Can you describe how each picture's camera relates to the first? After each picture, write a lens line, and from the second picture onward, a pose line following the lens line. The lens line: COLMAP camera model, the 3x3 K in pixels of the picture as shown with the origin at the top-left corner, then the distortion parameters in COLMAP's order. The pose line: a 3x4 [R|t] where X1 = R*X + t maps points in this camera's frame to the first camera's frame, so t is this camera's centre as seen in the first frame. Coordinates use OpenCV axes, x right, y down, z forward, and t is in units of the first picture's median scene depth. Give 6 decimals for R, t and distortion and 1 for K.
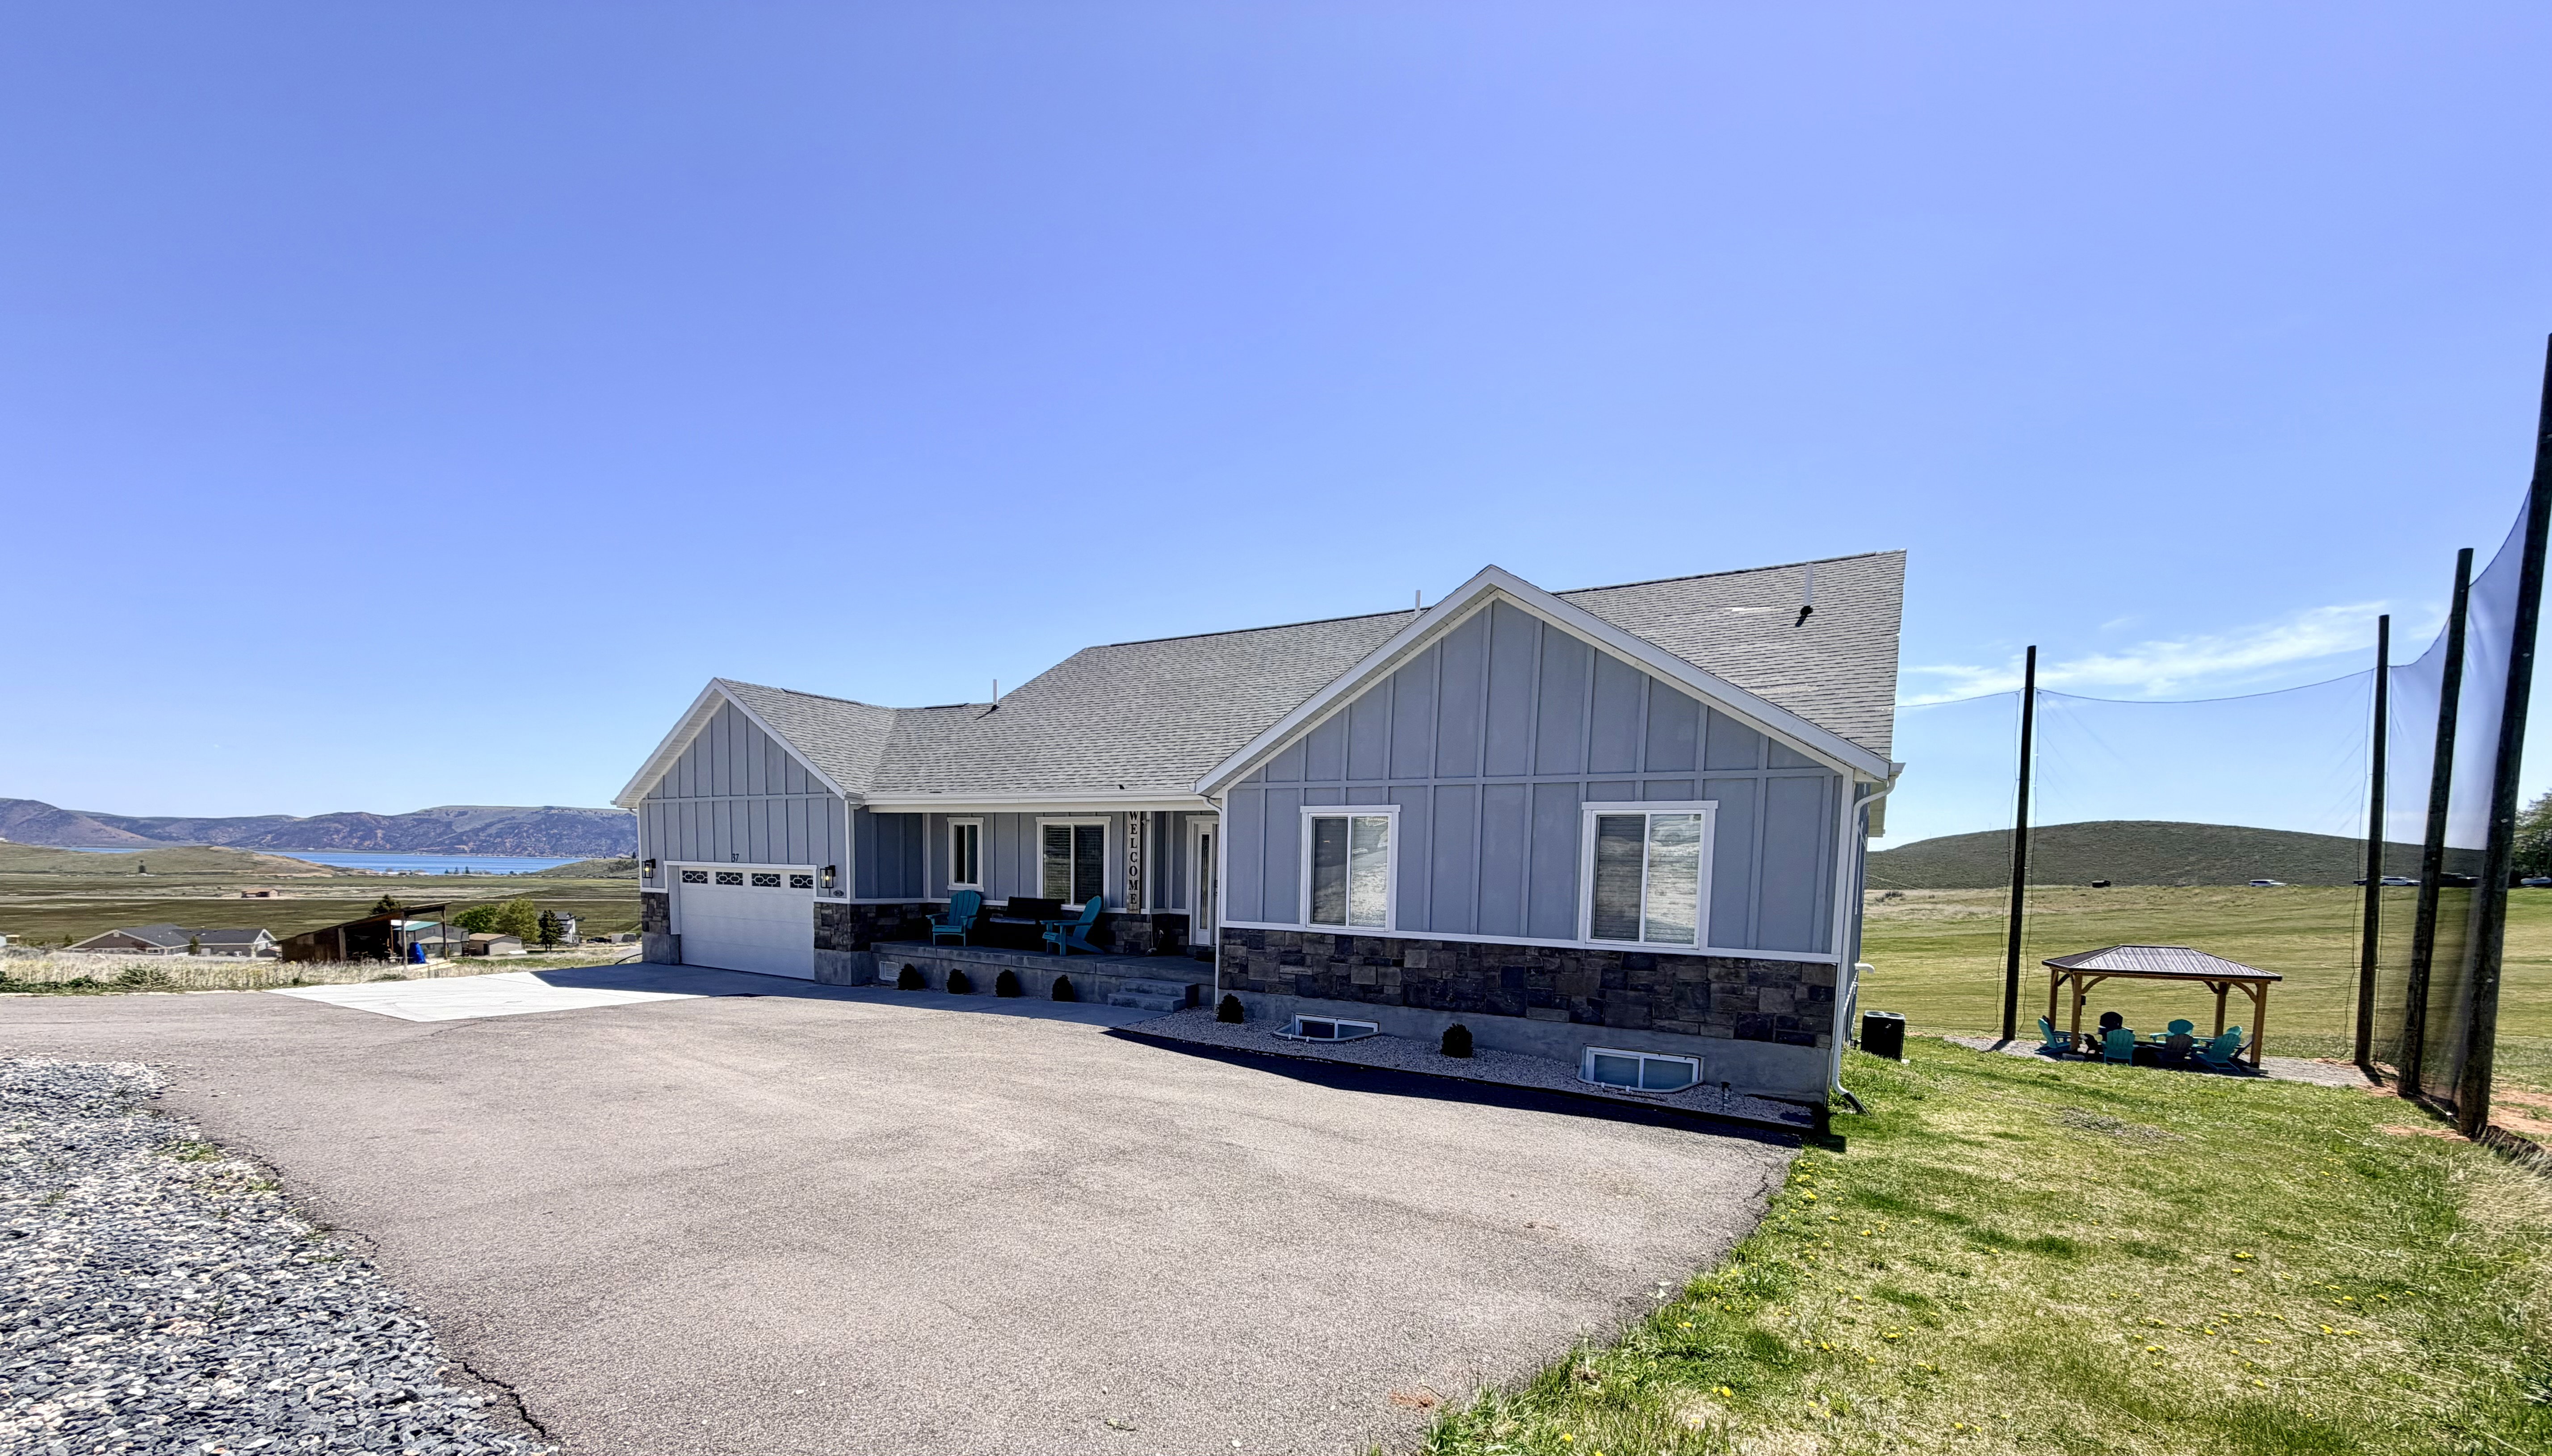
lens RADIAL K [[1056.9, 0, 1262.2], [0, 1056.9, 966.9], [0, 0, 1]] dist [0.002010, 0.000040]
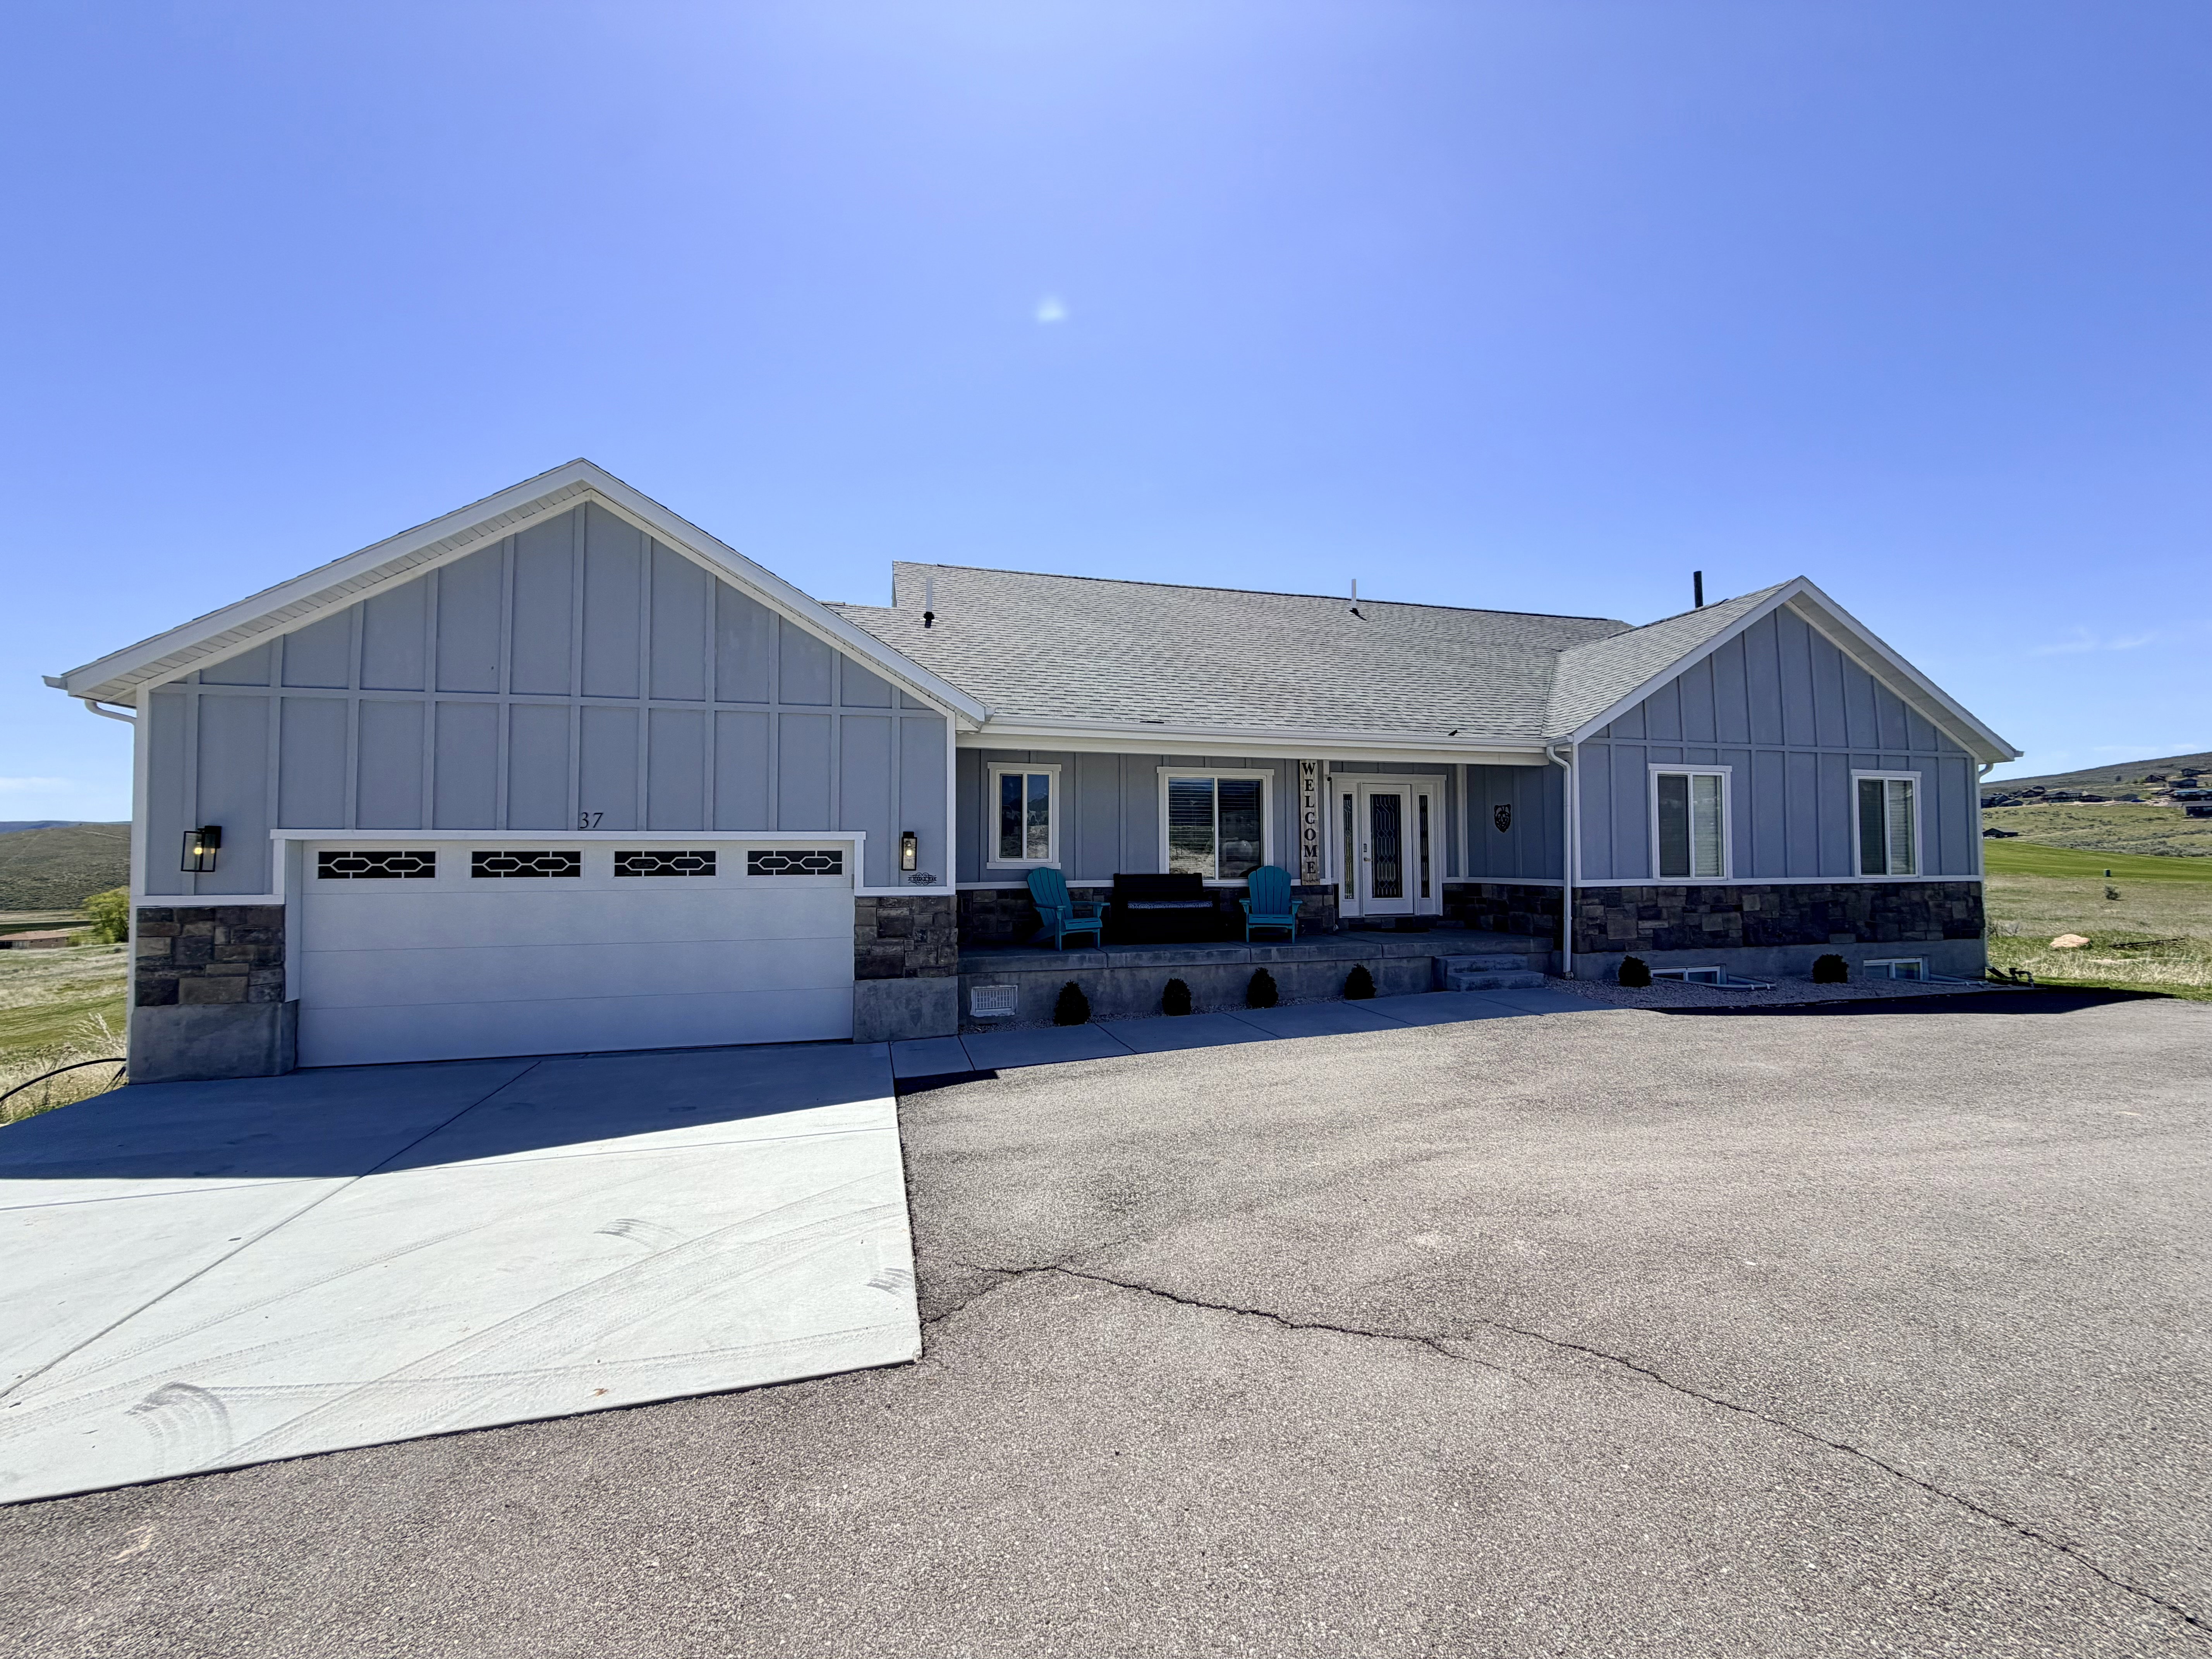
lens RADIAL K [[884.6, 0, 1106.0], [0, 884.6, 829.5], [0, 0, 1]] dist [-0.000131, -0.000220]
pose [[0.677097, 0.000136, 0.735894, -0.955030], [0.089315, 0.992592, -0.082363, -0.064954], [-0.730454, 0.121494, 0.672069, 0.818897]]
